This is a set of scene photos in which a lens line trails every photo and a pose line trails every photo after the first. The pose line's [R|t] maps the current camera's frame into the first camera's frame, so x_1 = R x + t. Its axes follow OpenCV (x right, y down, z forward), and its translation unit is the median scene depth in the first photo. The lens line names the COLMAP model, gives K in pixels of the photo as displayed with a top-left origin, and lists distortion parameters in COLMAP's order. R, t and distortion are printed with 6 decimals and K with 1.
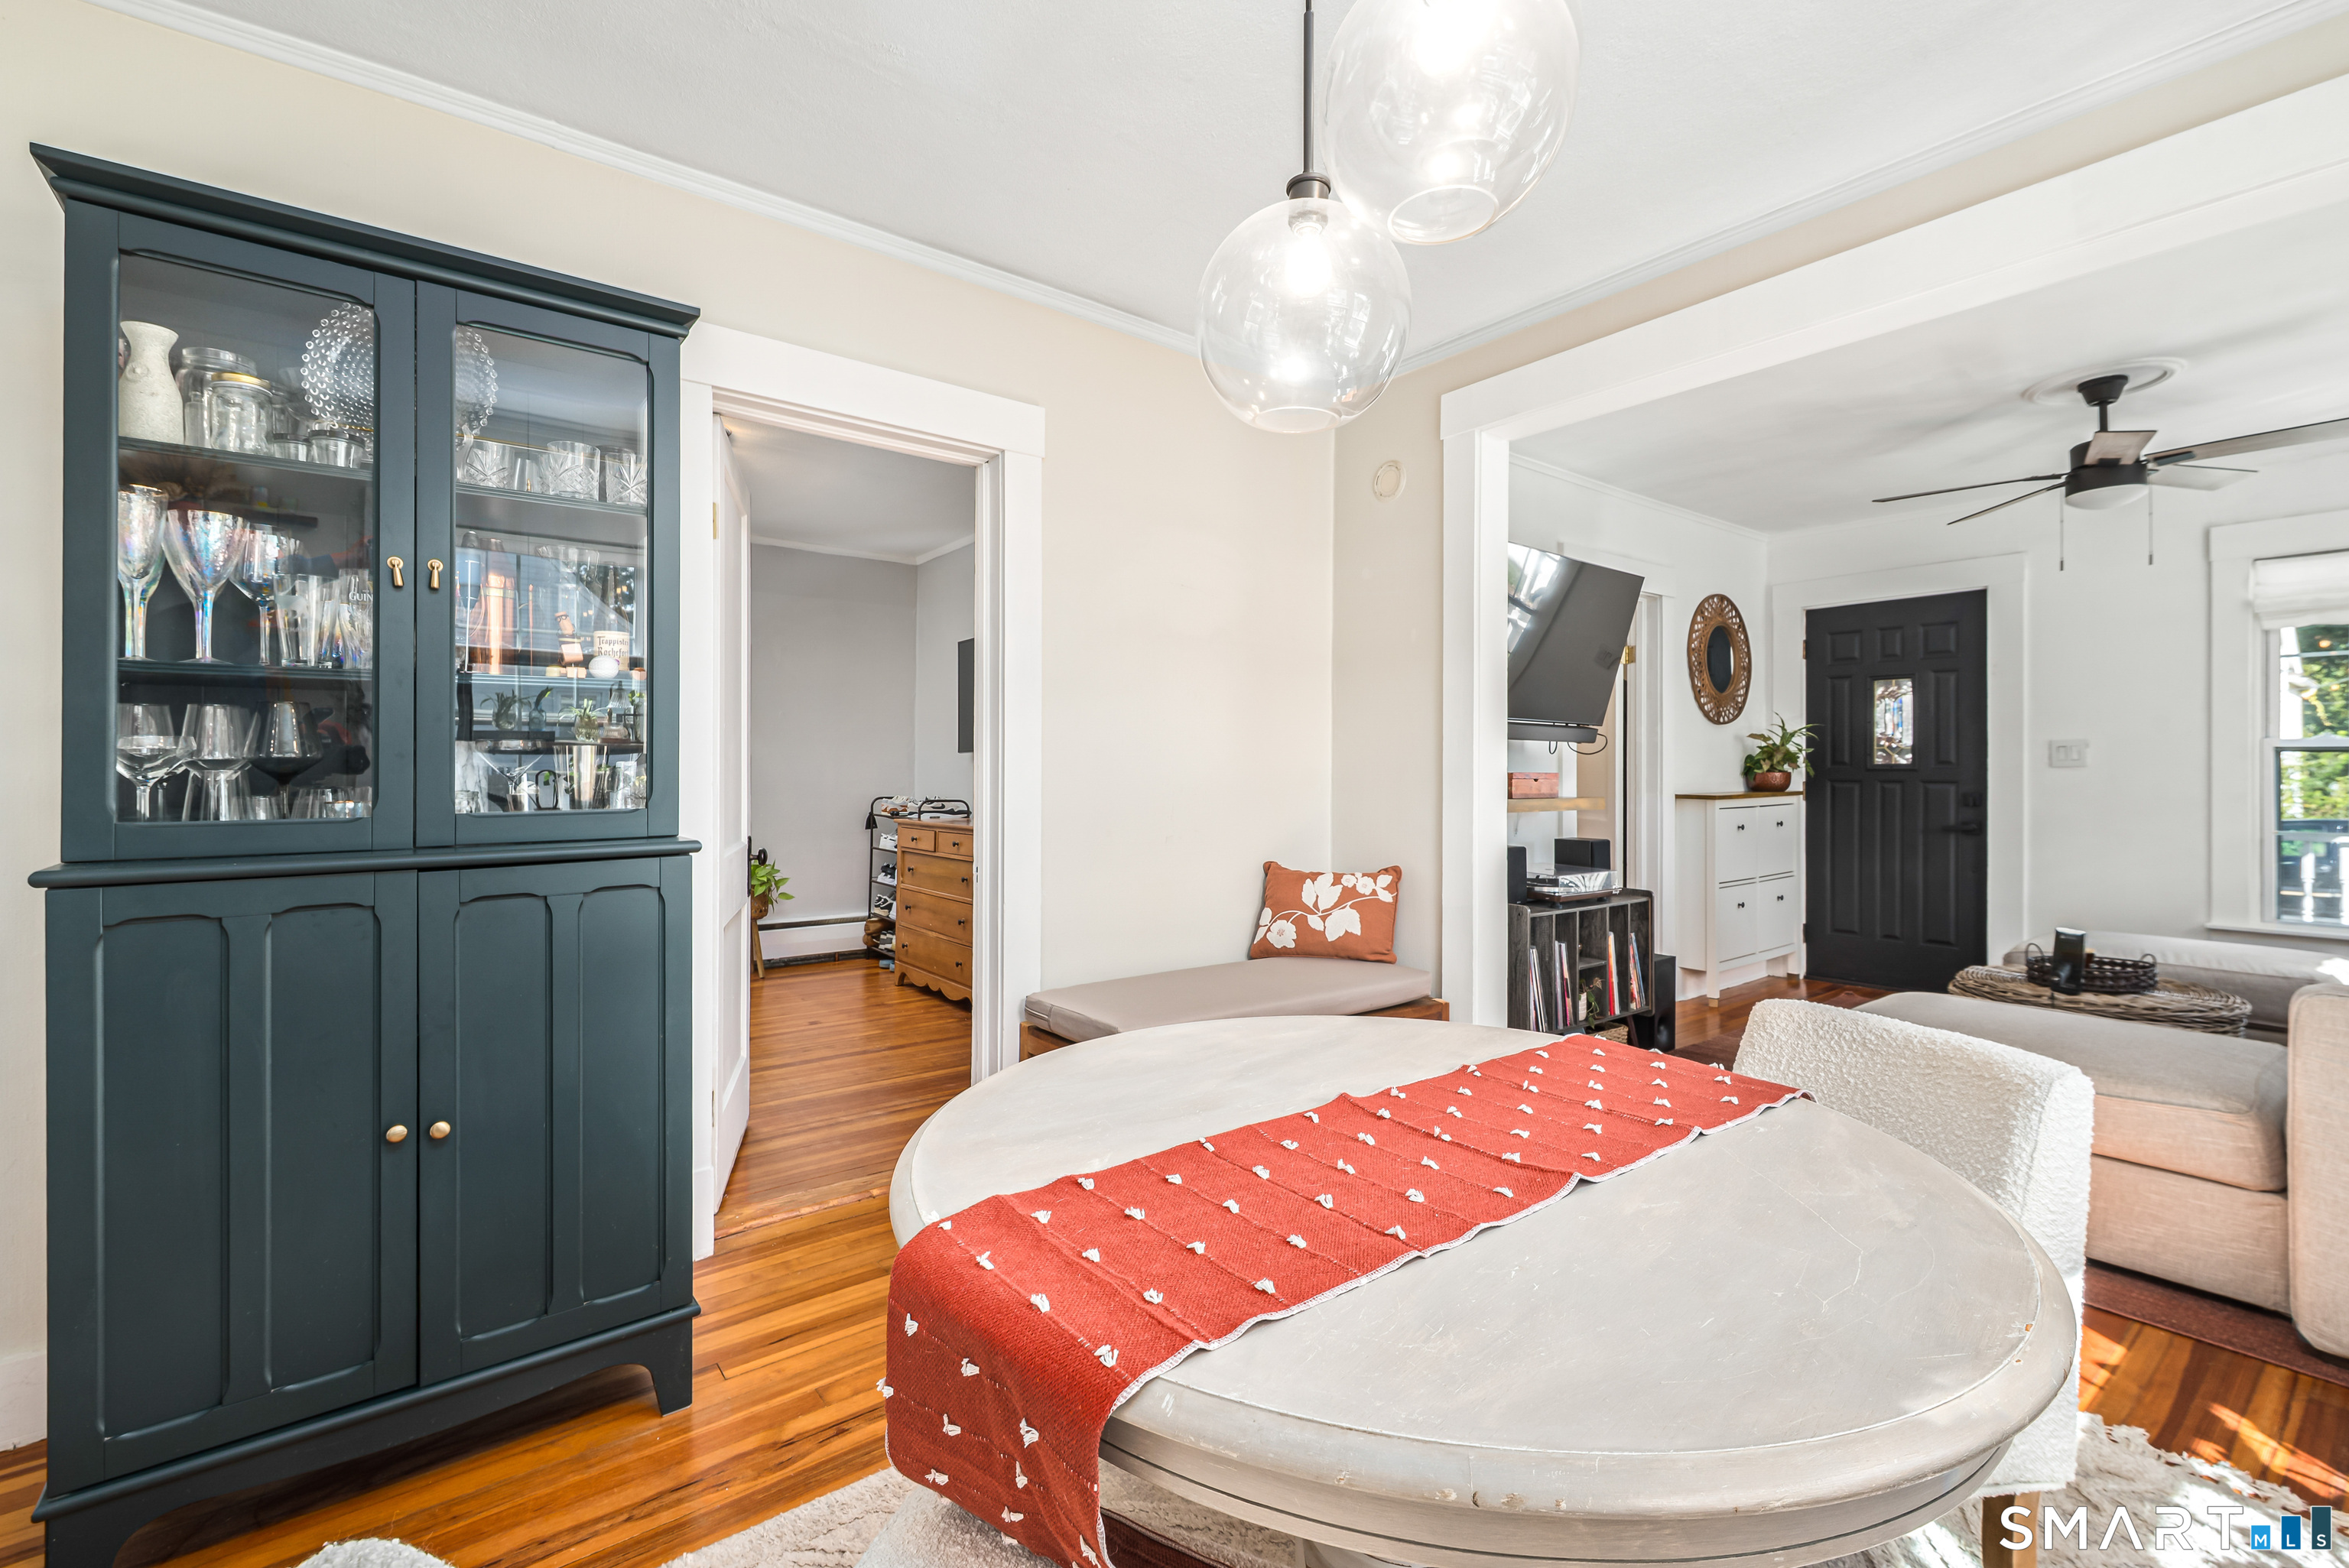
lens RADIAL K [[1021.8, 0, 1150.2], [0, 1021.8, 771.1], [0, 0, 1]] dist [-0.000201, -0.001923]
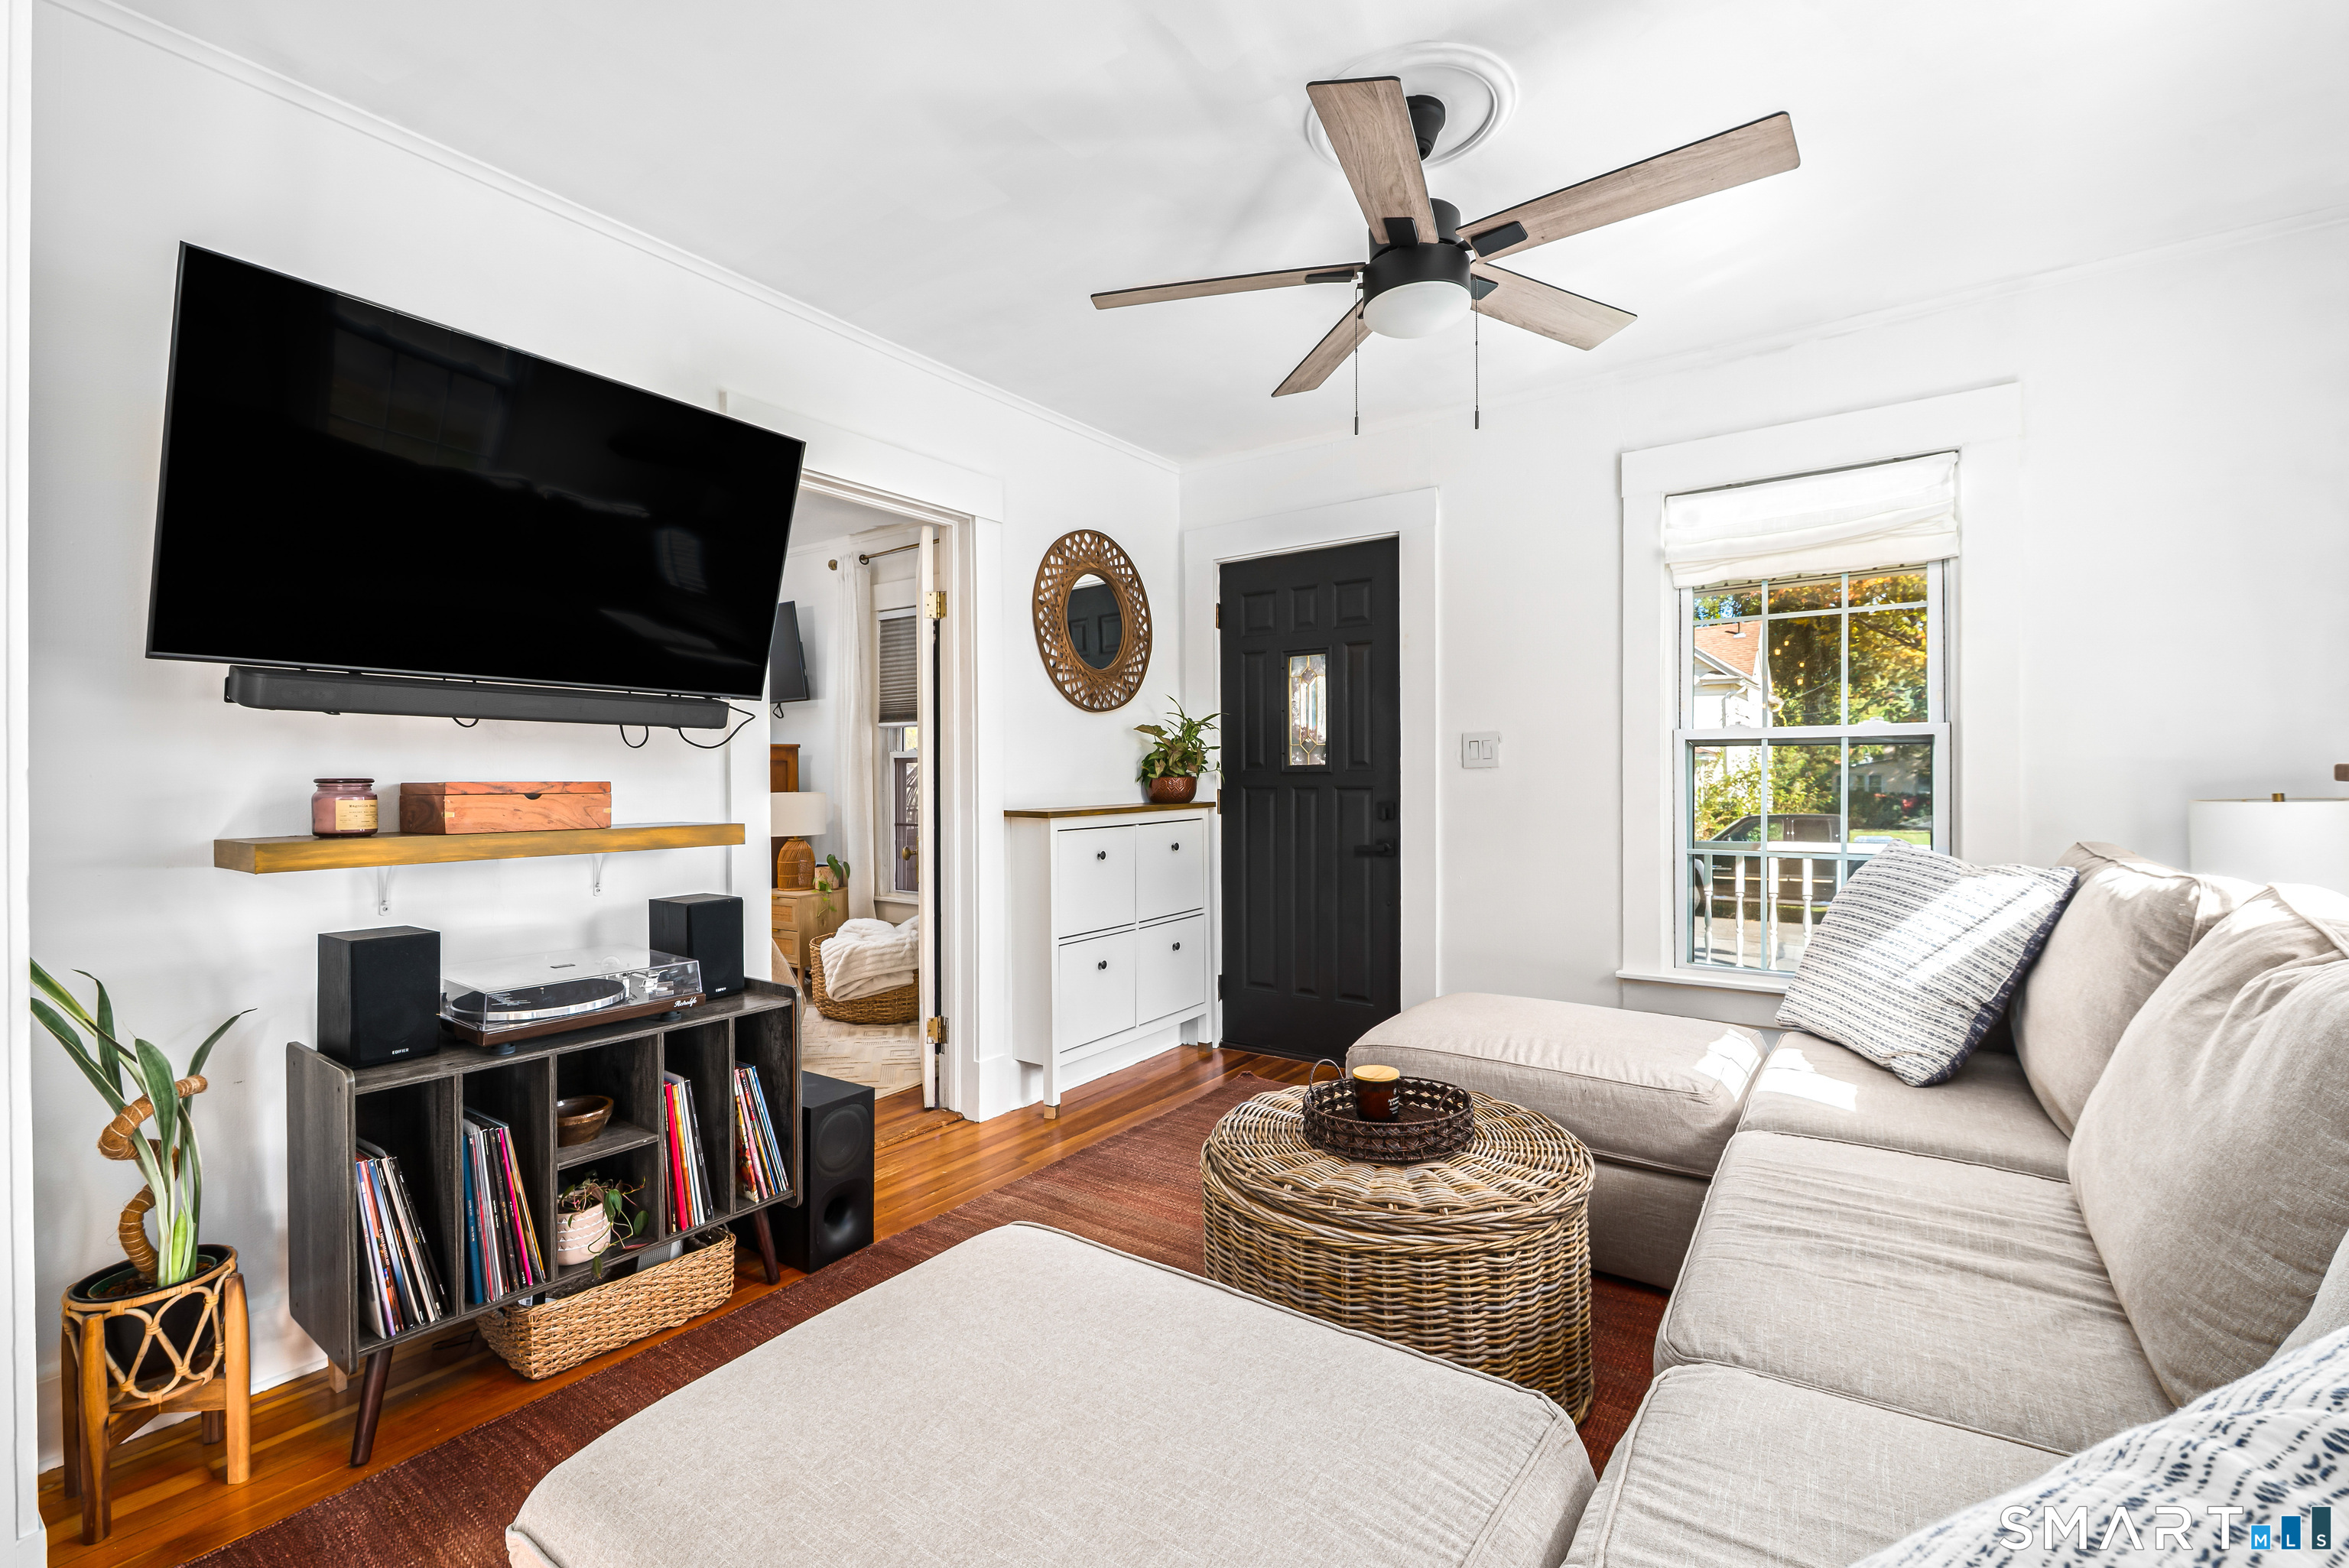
lens RADIAL K [[1021.8, 0, 1152.0], [0, 1021.8, 787.6], [0, 0, 1]] dist [-0.000201, -0.001923]
pose [[0.956410, -0.009702, 0.291865, 0.492679], [0.007156, 0.999926, 0.009788, 0.001592], [-0.291939, -0.007273, 0.956409, 0.380335]]
